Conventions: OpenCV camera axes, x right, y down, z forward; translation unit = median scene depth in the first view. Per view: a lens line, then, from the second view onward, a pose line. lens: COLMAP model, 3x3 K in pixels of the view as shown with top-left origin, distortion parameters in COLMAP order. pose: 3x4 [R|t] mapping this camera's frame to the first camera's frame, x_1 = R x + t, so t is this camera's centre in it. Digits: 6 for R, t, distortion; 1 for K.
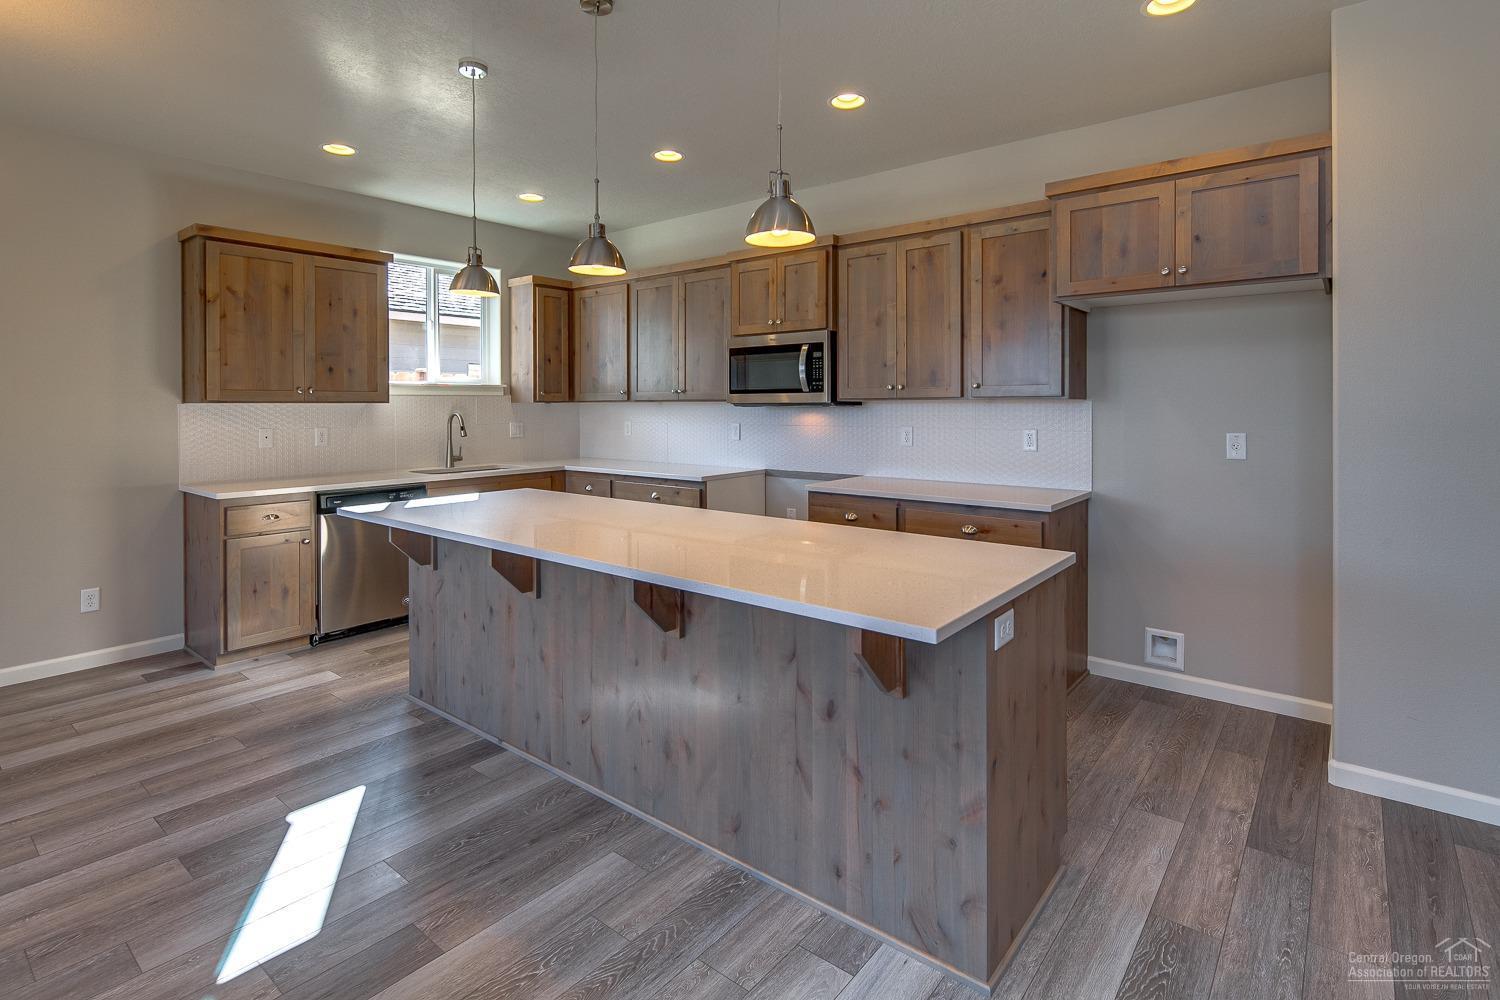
lens RADIAL K [[732.4, 0, 745.4], [0, 732.4, 417.9], [0, 0, 1]] dist [-0.001176, -0.002055]
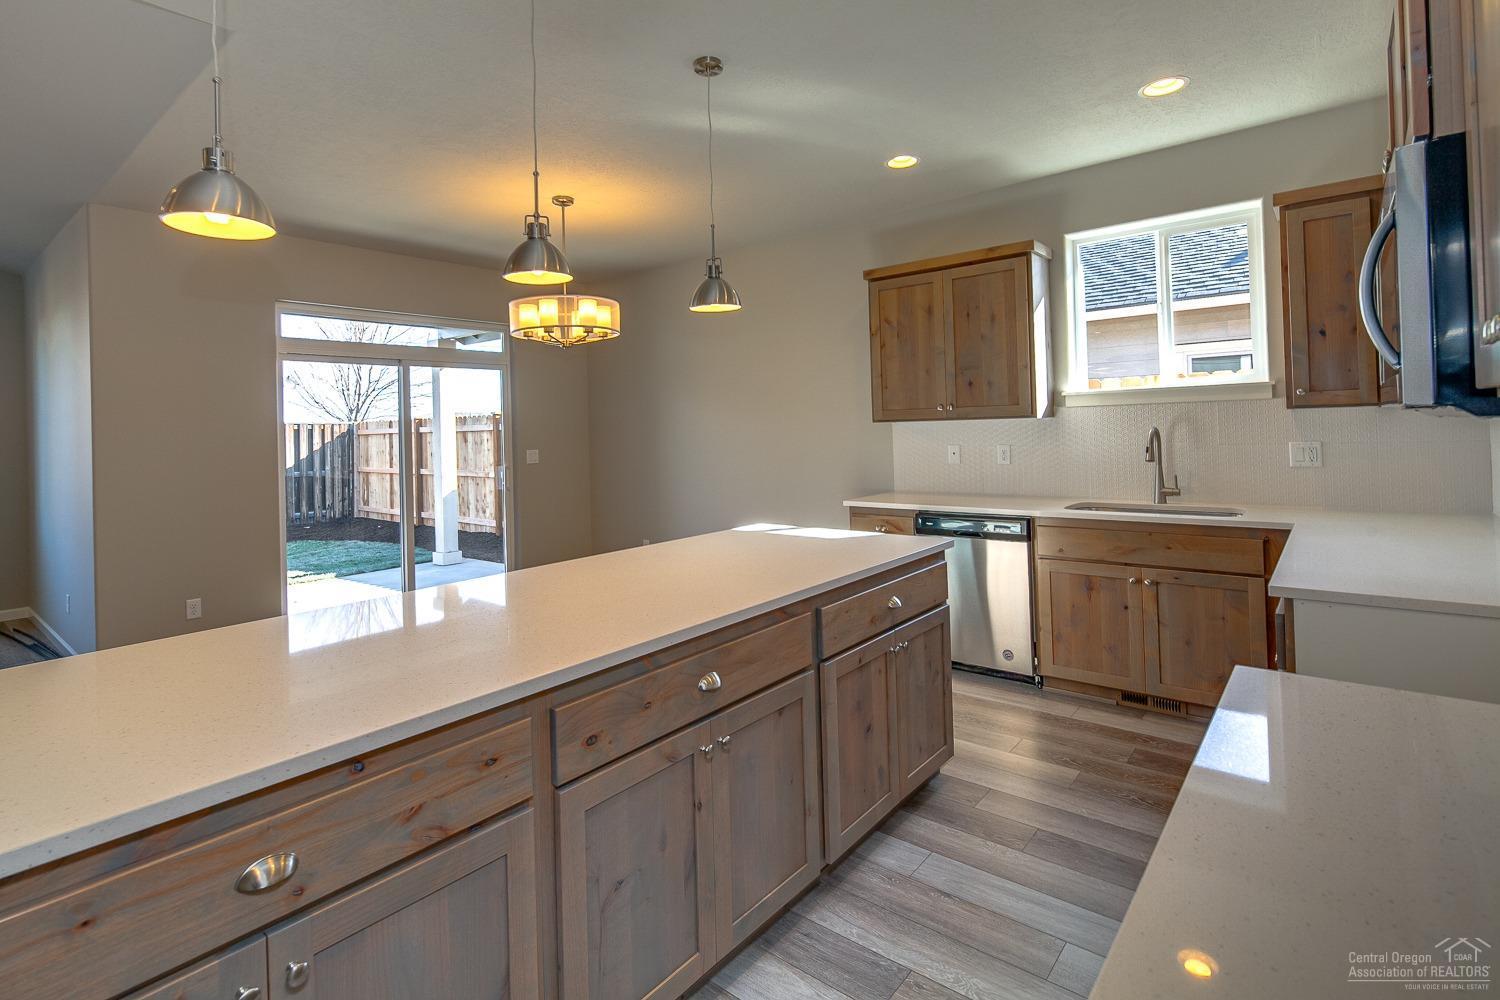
lens RADIAL K [[732.4, 0, 700.2], [0, 732.4, 428.3], [0, 0, 1]] dist [-0.001176, -0.002055]
pose [[-0.038270, -0.006920, -0.999243, 0.389266], [0.003404, 0.999969, -0.007056, -0.003203], [0.999262, -0.003671, -0.038245, 0.685437]]
